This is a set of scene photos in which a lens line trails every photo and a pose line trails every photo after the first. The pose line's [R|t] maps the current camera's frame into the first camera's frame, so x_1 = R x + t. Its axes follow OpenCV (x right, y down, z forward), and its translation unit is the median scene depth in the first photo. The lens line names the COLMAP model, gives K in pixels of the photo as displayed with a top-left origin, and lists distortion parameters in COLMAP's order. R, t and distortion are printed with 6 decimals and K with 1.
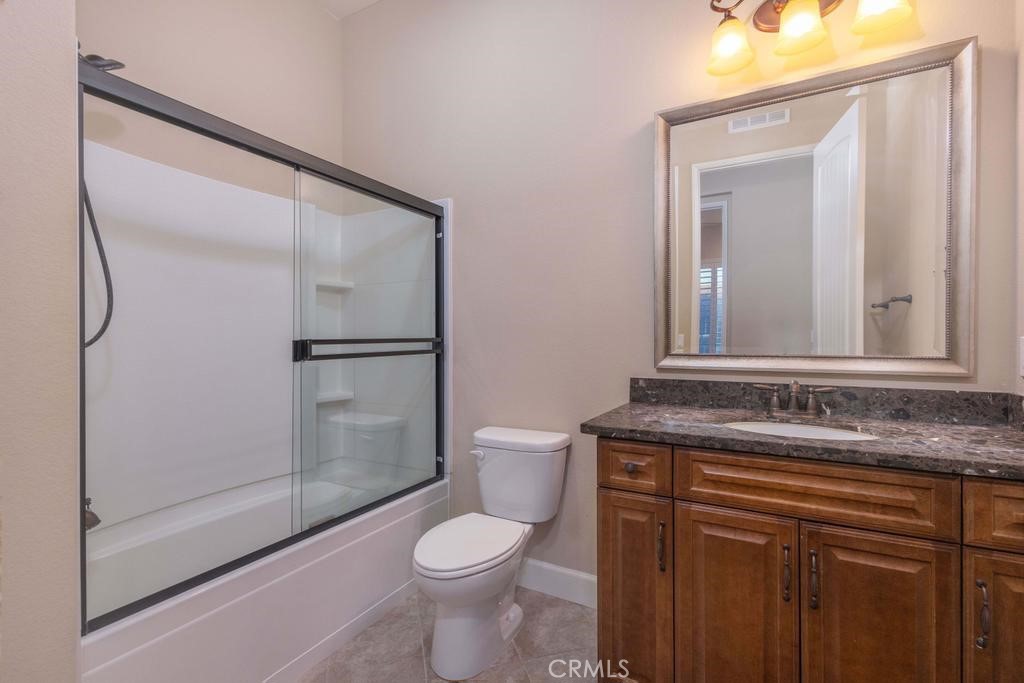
lens RADIAL K [[476.3, 0, 513.7], [0, 476.3, 341.5], [0, 0, 1]] dist [0.017763, -0.000700]
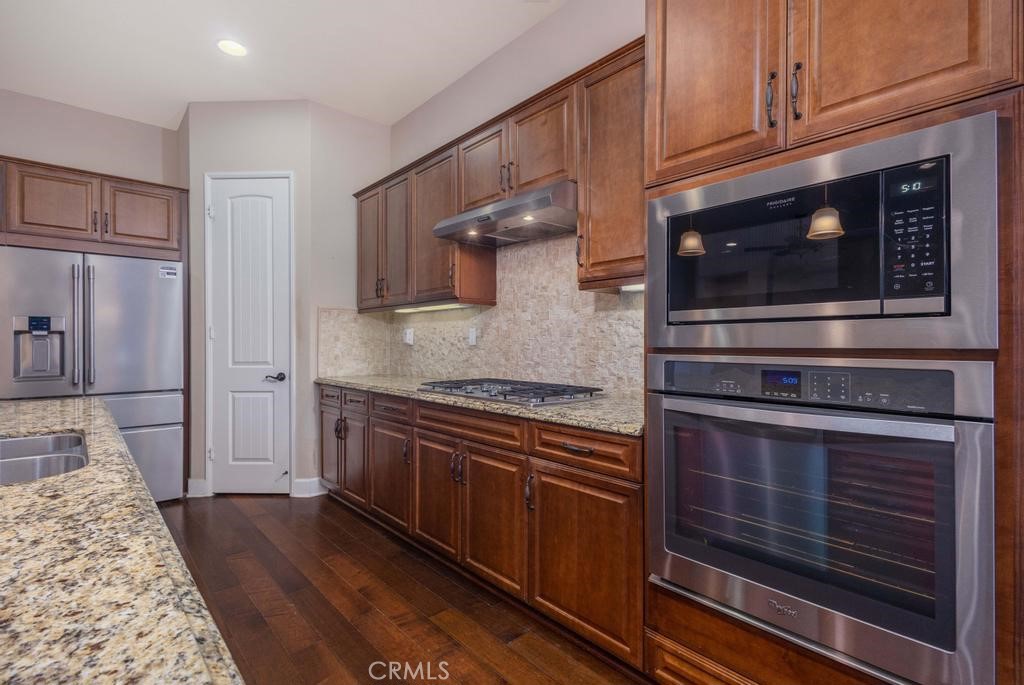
lens RADIAL K [[476.3, 0, 507.6], [0, 476.3, 344.5], [0, 0, 1]] dist [0.017763, -0.000700]
pose [[0.946452, 0.008663, -0.322728, 0.759422], [-0.012189, 0.999886, -0.008909, 0.010746], [0.322614, 0.012365, 0.946450, -0.386260]]
